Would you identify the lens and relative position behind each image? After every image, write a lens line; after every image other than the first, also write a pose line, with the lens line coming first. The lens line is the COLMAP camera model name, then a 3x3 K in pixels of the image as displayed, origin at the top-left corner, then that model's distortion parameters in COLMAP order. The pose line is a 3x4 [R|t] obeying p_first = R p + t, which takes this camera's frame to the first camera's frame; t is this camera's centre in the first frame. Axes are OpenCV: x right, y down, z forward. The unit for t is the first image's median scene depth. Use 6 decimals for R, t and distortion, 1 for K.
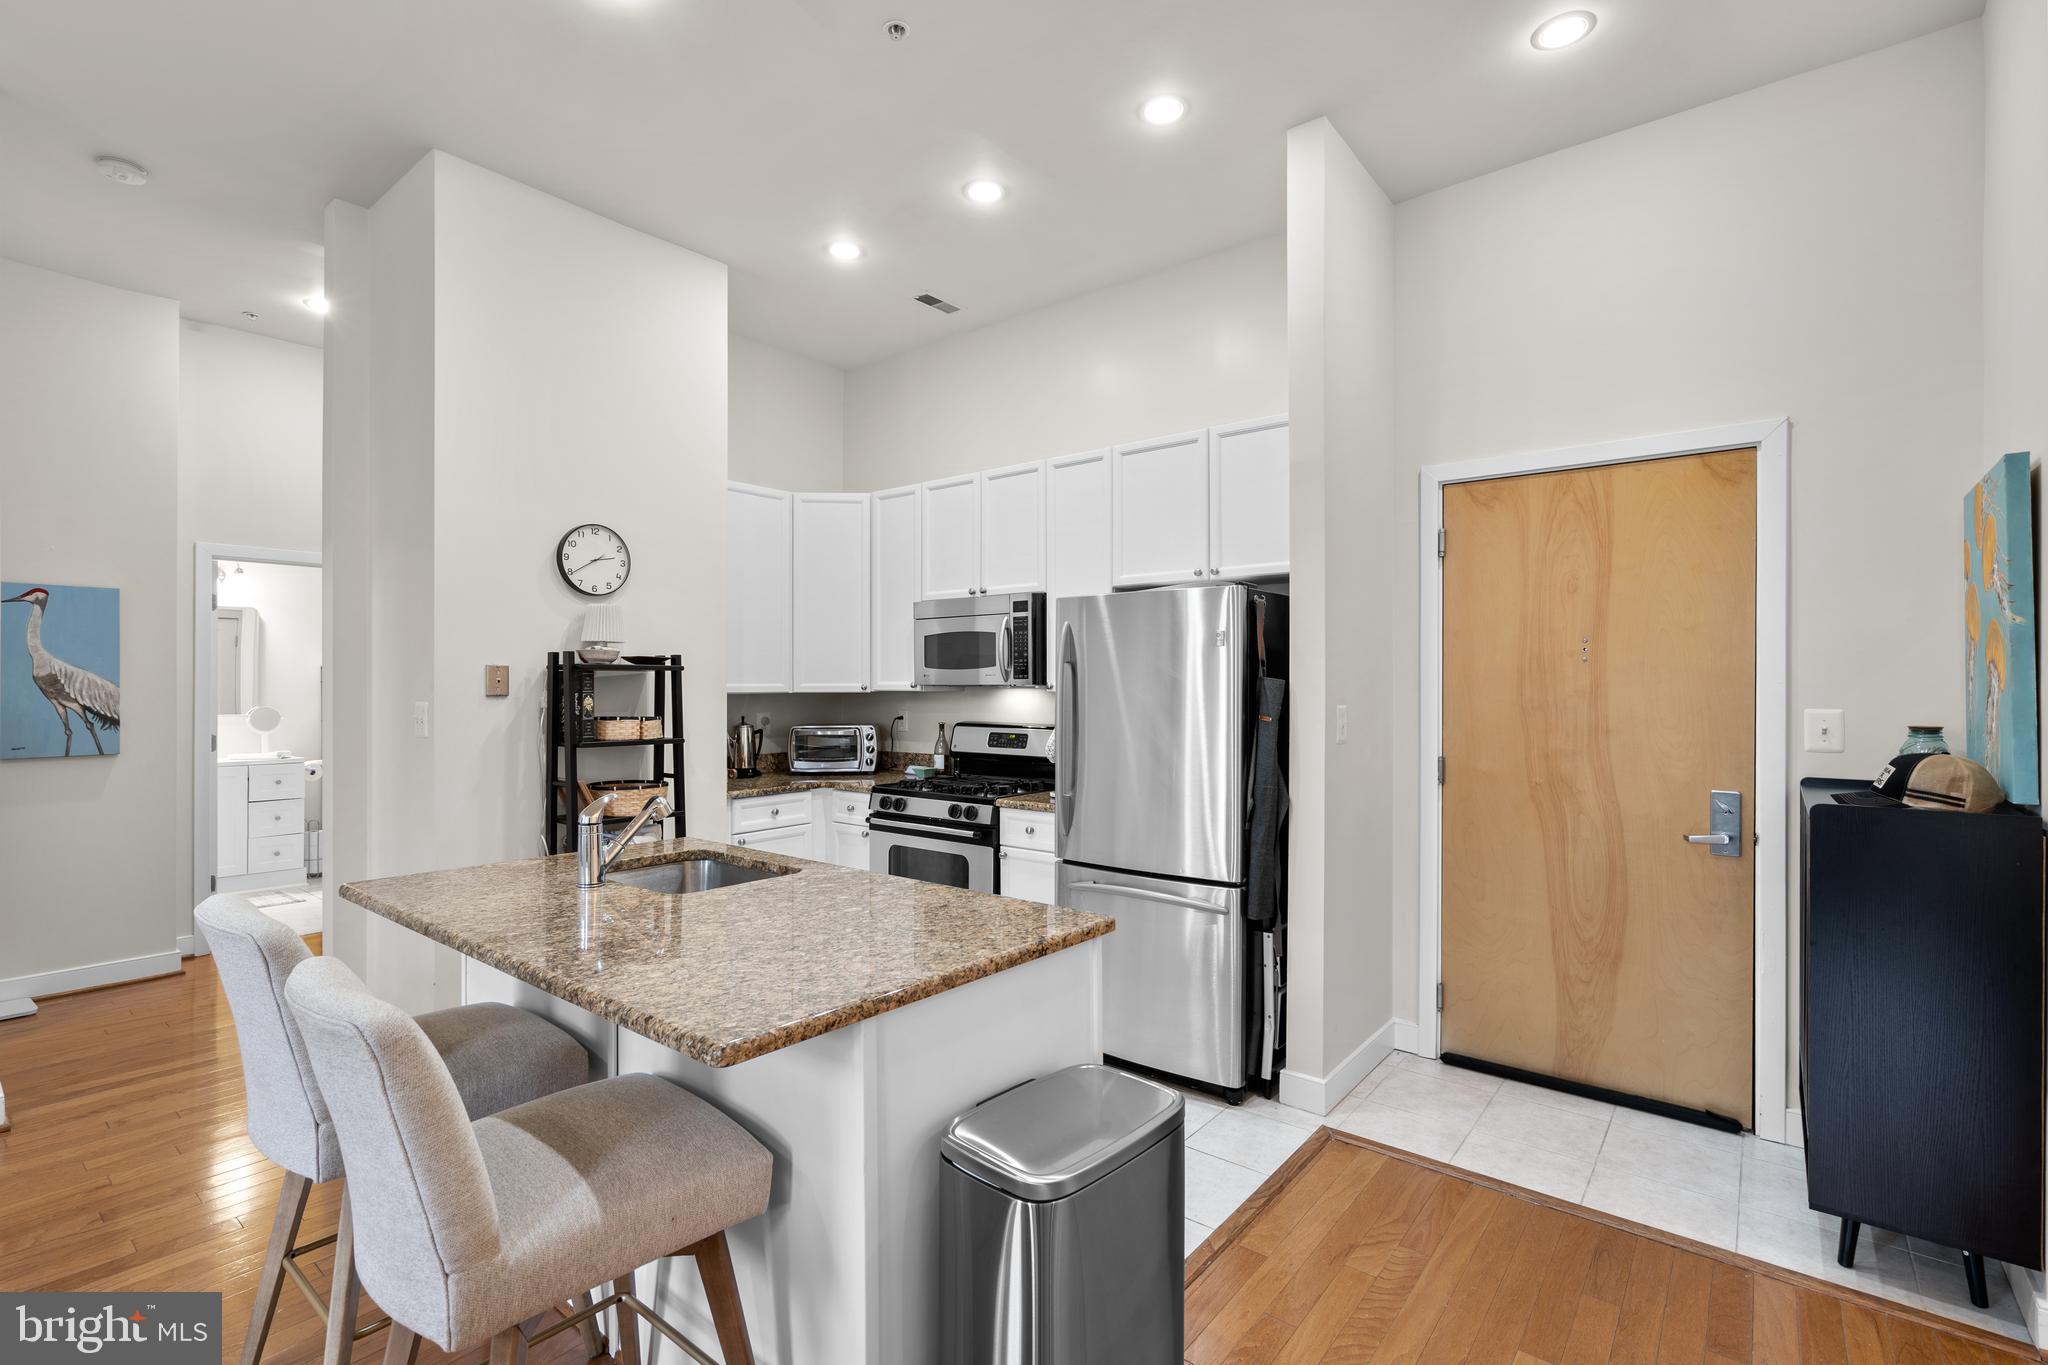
lens RADIAL K [[932.2, 0, 1012.5], [0, 932.2, 686.1], [0, 0, 1]] dist [-0.001159, 0.000133]
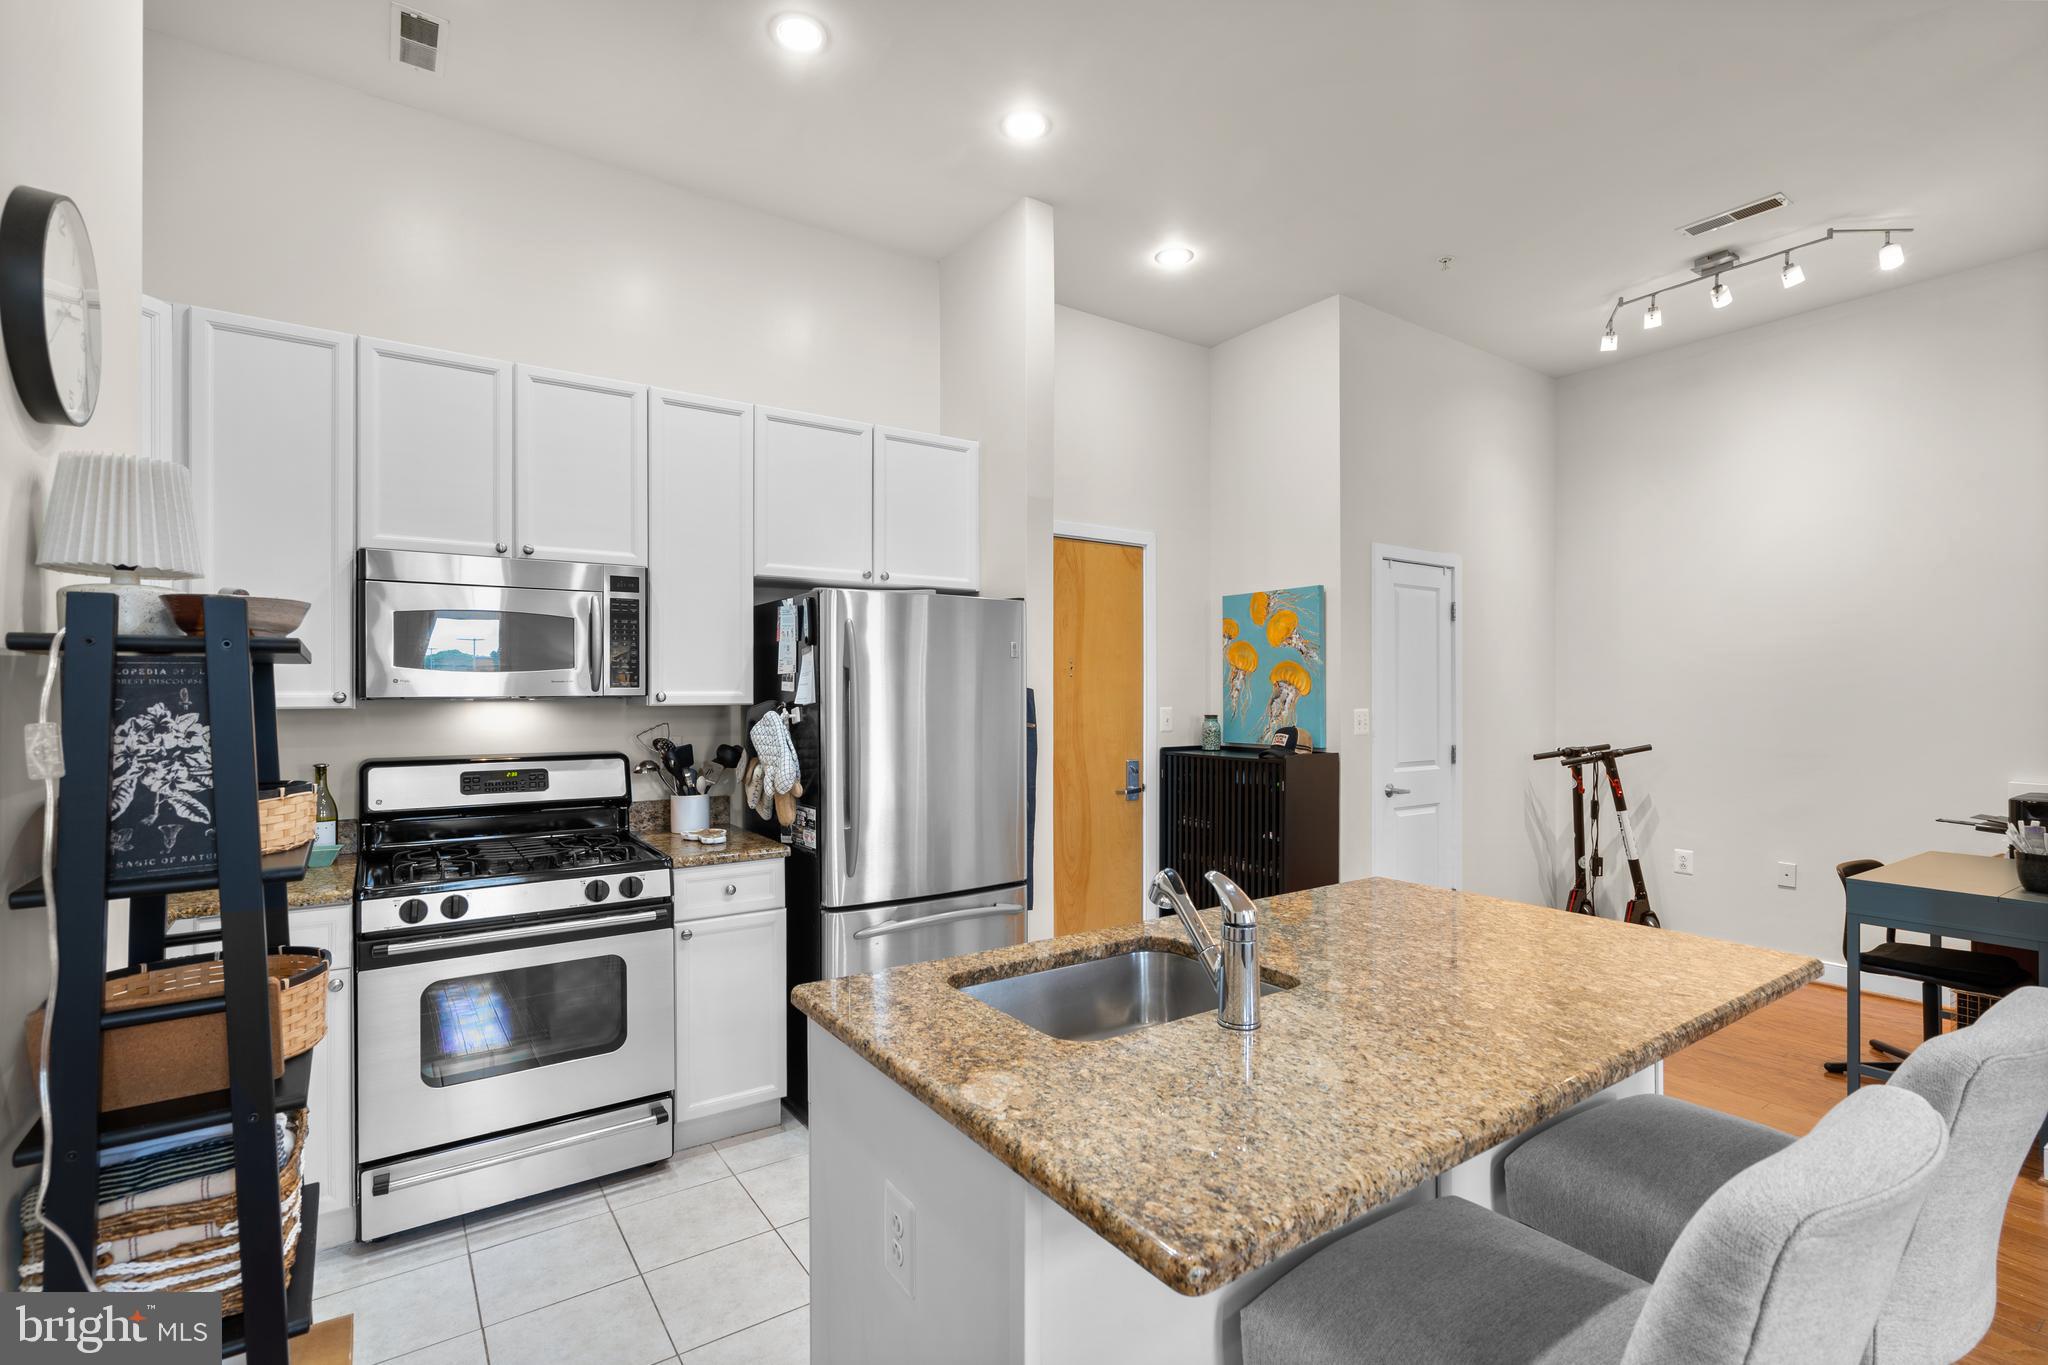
lens RADIAL K [[943.0, 0, 1011.0], [0, 943.0, 691.3], [0, 0, 1]] dist [0.000867, 0.000582]
pose [[0.278859, 0.000167, 0.960332, -0.675591], [0.004714, 0.999988, -0.001543, -0.002526], [-0.960321, 0.004957, 0.278855, 0.597192]]
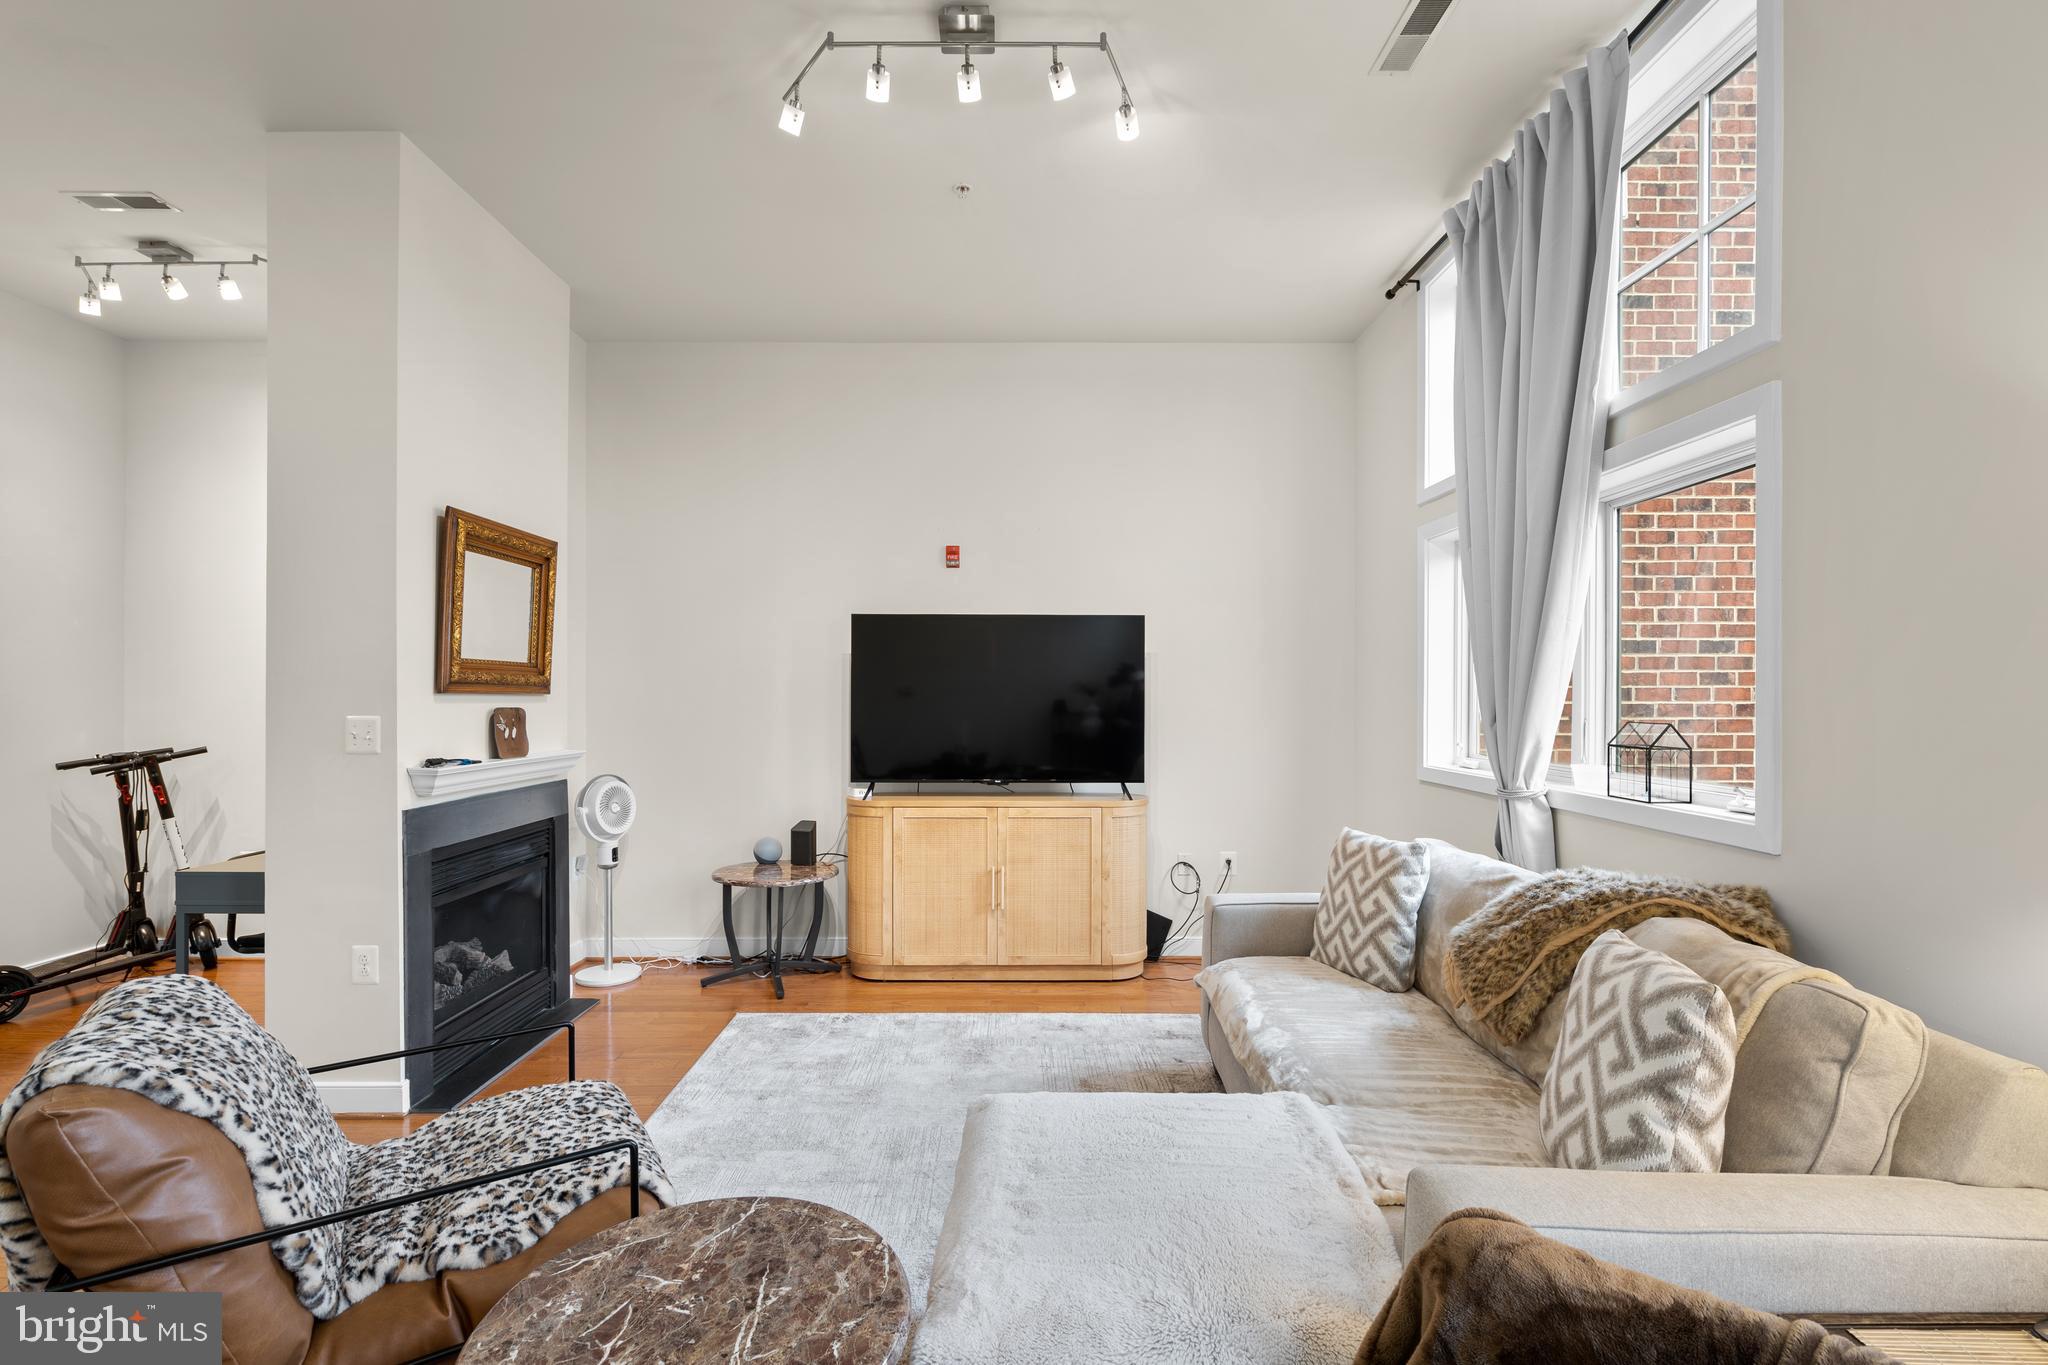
lens RADIAL K [[930.3, 0, 1020.8], [0, 930.3, 694.6], [0, 0, 1]] dist [-0.002413, -0.000133]
pose [[-0.636219, -0.003963, 0.771499, -0.824809], [-0.000450, 0.999989, 0.004766, -0.002309], [-0.771509, 0.002684, -0.636213, 0.033796]]
